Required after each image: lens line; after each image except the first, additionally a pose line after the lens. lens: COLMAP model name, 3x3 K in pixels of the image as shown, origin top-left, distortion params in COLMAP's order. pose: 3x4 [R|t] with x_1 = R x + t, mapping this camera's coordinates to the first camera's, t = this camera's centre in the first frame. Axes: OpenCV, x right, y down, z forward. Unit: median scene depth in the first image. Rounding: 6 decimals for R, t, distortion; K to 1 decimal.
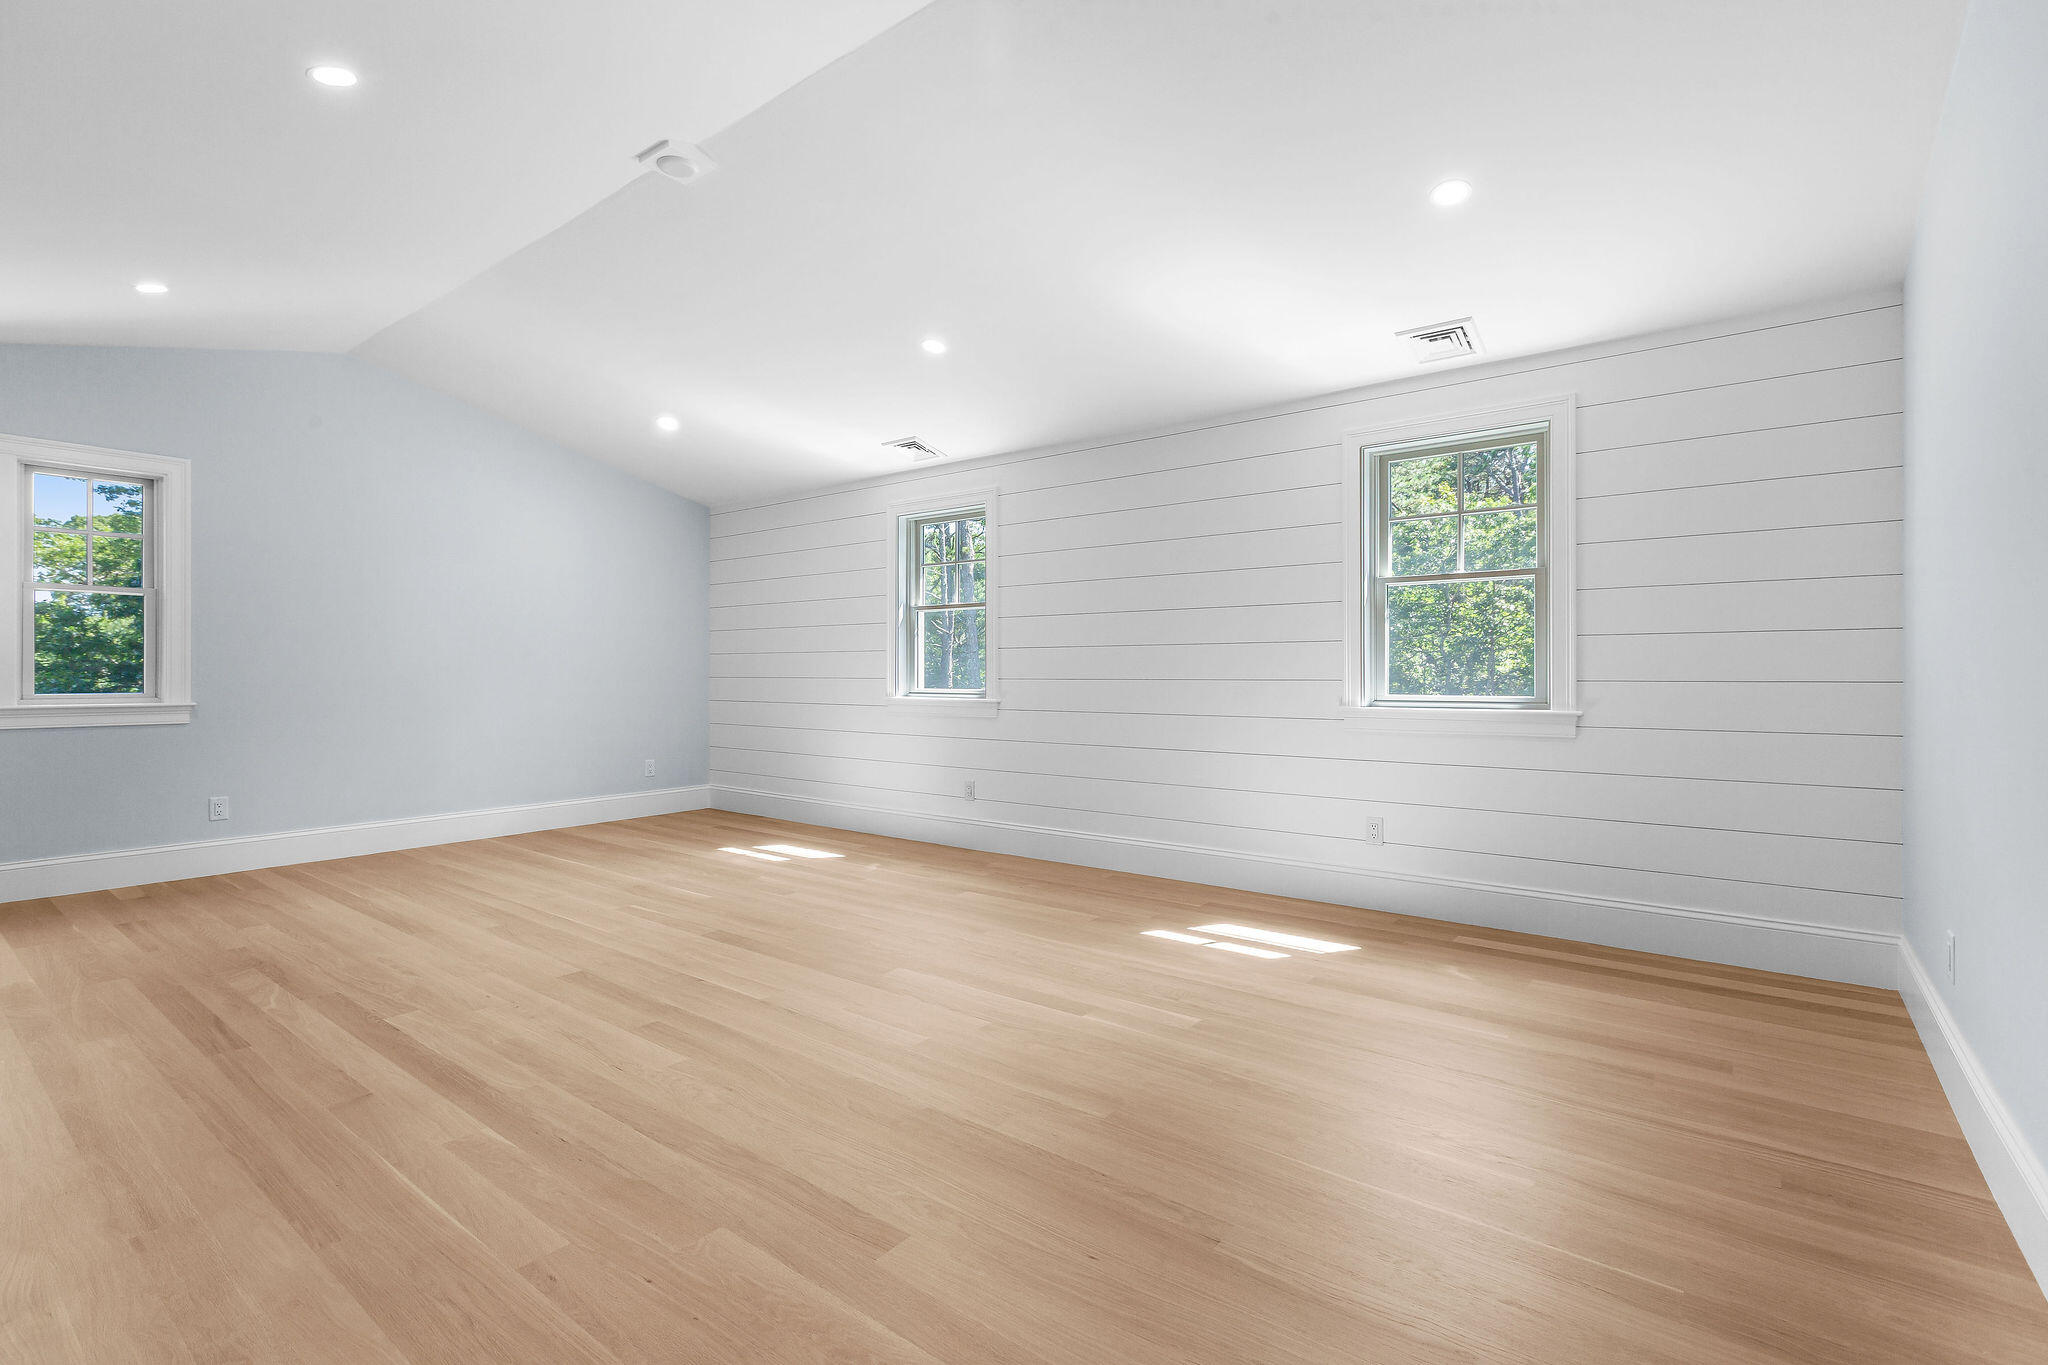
lens RADIAL K [[932.5, 0, 1024.0], [0, 932.5, 676.6], [0, 0, 1]] dist [0.005089, -0.000620]
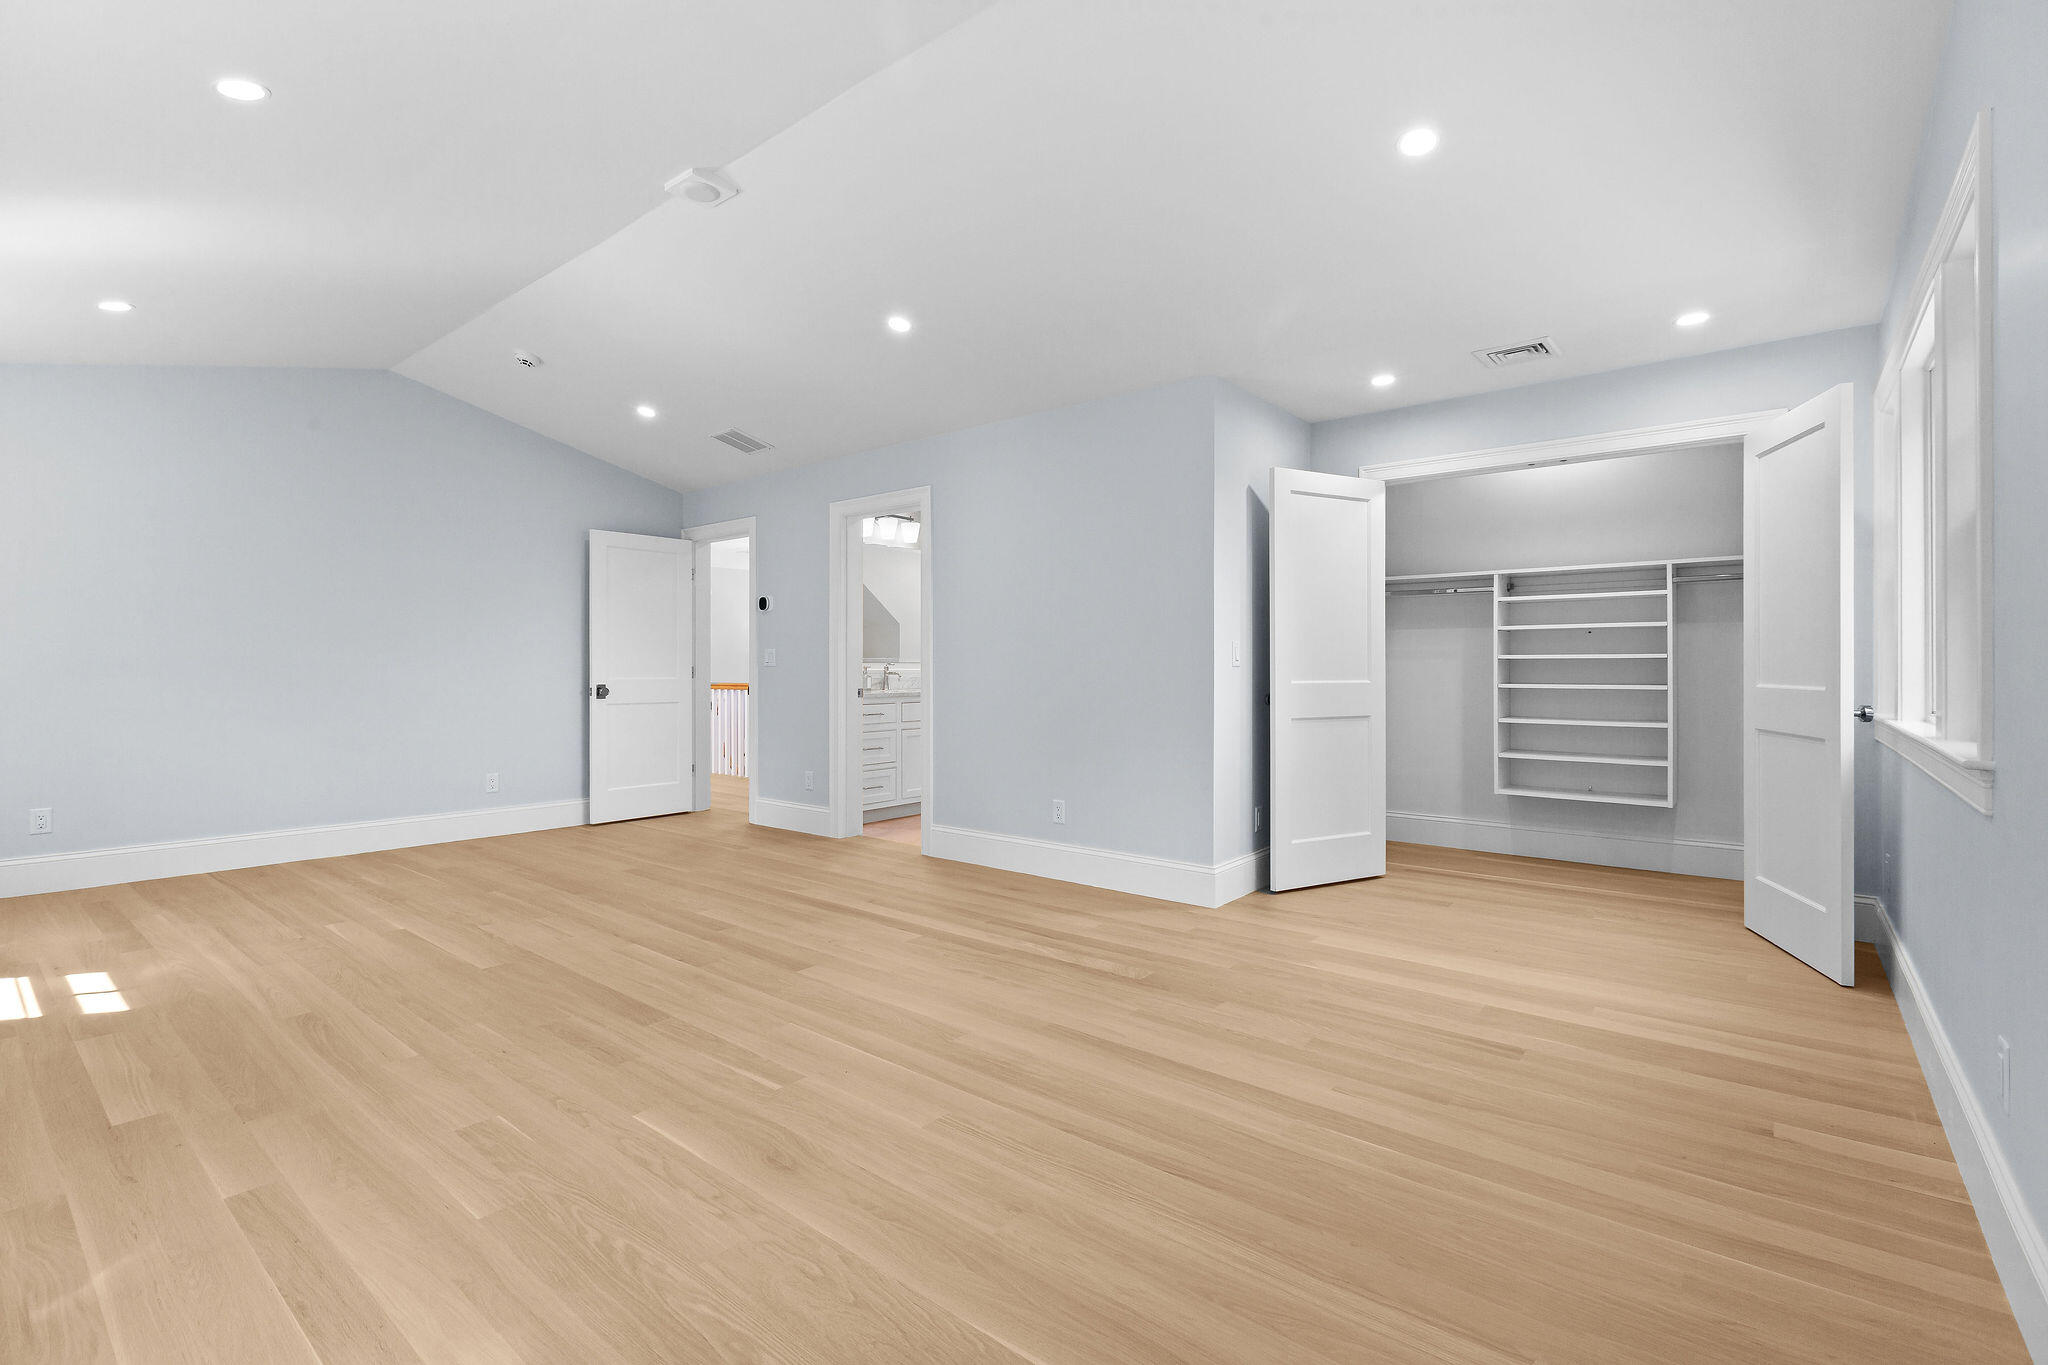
lens RADIAL K [[932.5, 0, 1026.0], [0, 932.5, 679.2], [0, 0, 1]] dist [0.005089, -0.000620]
pose [[-0.999520, 0.003702, 0.030762, -0.835284], [0.004423, 0.999716, 0.023398, -0.024938], [-0.030667, 0.023522, -0.999253, 2.206480]]
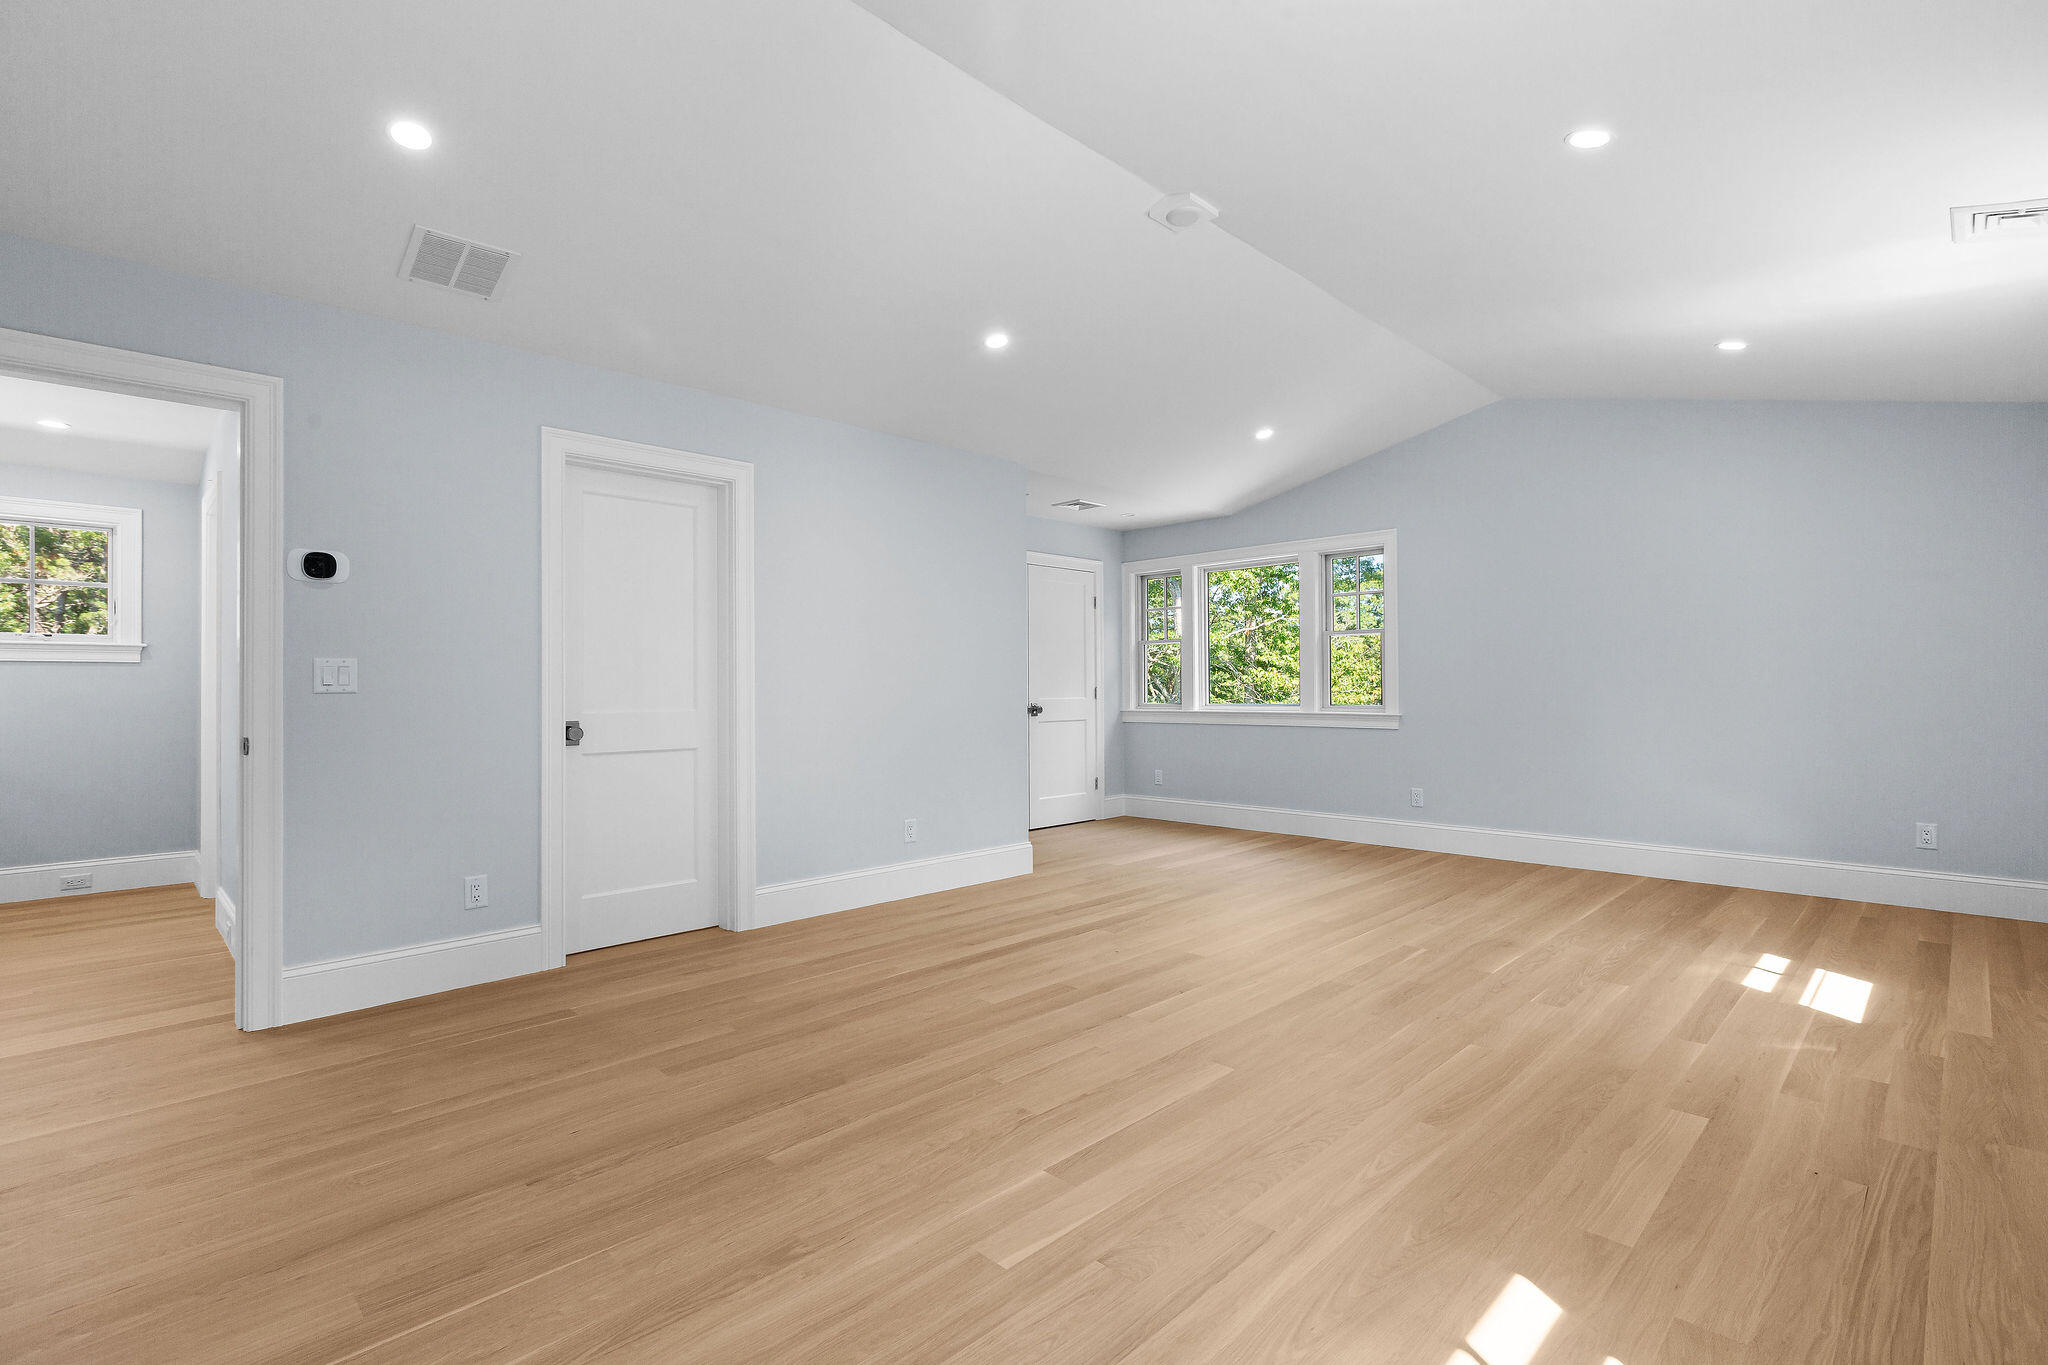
lens RADIAL K [[932.5, 0, 1027.5], [0, 932.5, 689.3], [0, 0, 1]] dist [0.005089, -0.000620]
pose [[-0.123921, 0.005766, -0.992275, 0.756090], [-0.003107, 0.999976, 0.006199, -0.020275], [0.992287, 0.003852, -0.123900, 1.026462]]
